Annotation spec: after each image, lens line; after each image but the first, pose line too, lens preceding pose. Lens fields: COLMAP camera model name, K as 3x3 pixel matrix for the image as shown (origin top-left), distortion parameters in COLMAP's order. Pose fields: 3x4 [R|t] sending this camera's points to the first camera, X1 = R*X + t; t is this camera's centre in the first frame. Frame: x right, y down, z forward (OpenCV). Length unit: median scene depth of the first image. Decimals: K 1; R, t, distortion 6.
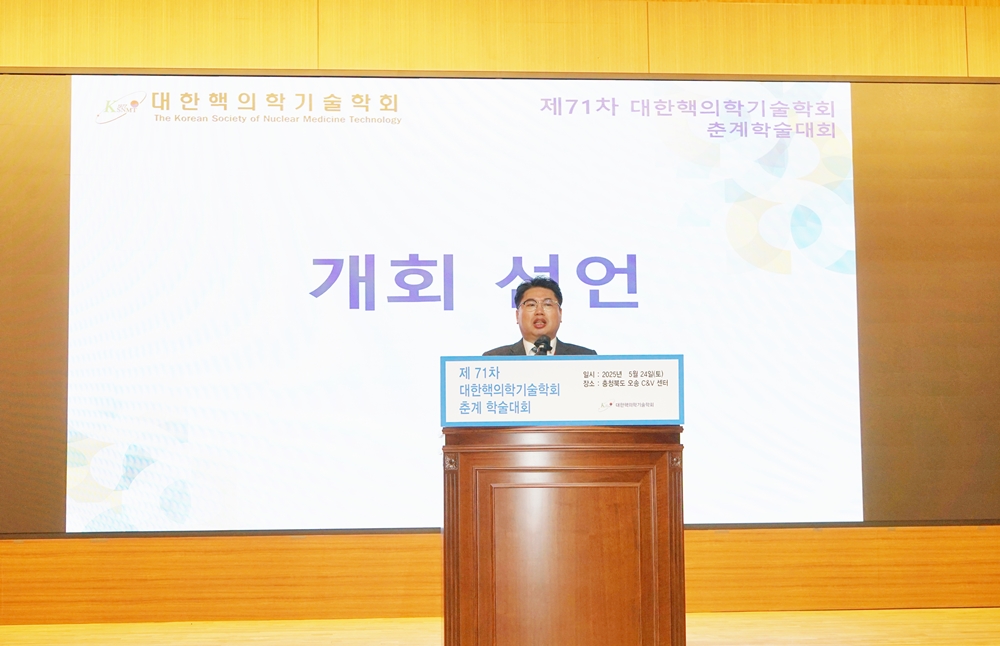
lens RADIAL K [[1519.9, 0, 502.9], [0, 1519.9, 352.6], [0, 0, 1]] dist [-0.010533, 0.089316]
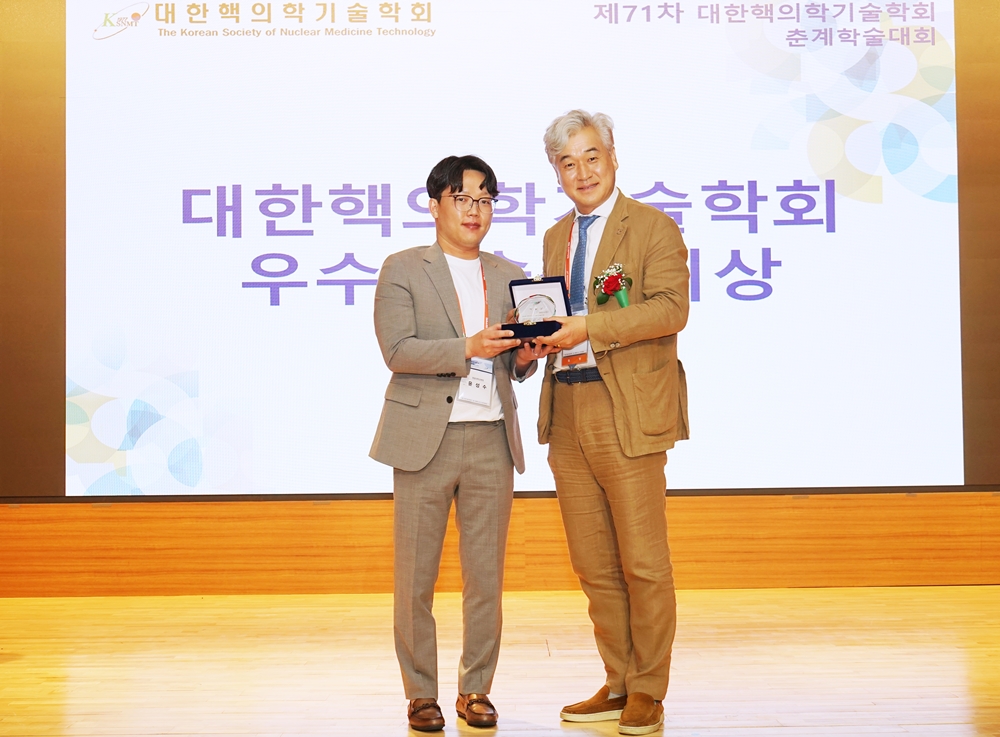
lens RADIAL K [[1387.2, 0, 537.6], [0, 1387.2, 389.6], [0, 0, 1]] dist [-0.000354, 0.054459]
pose [[0.998186, -0.002372, -0.060160, 0.040158], [0.005124, 0.998945, 0.045626, 0.018123], [0.059989, -0.045852, 0.997145, 0.190810]]
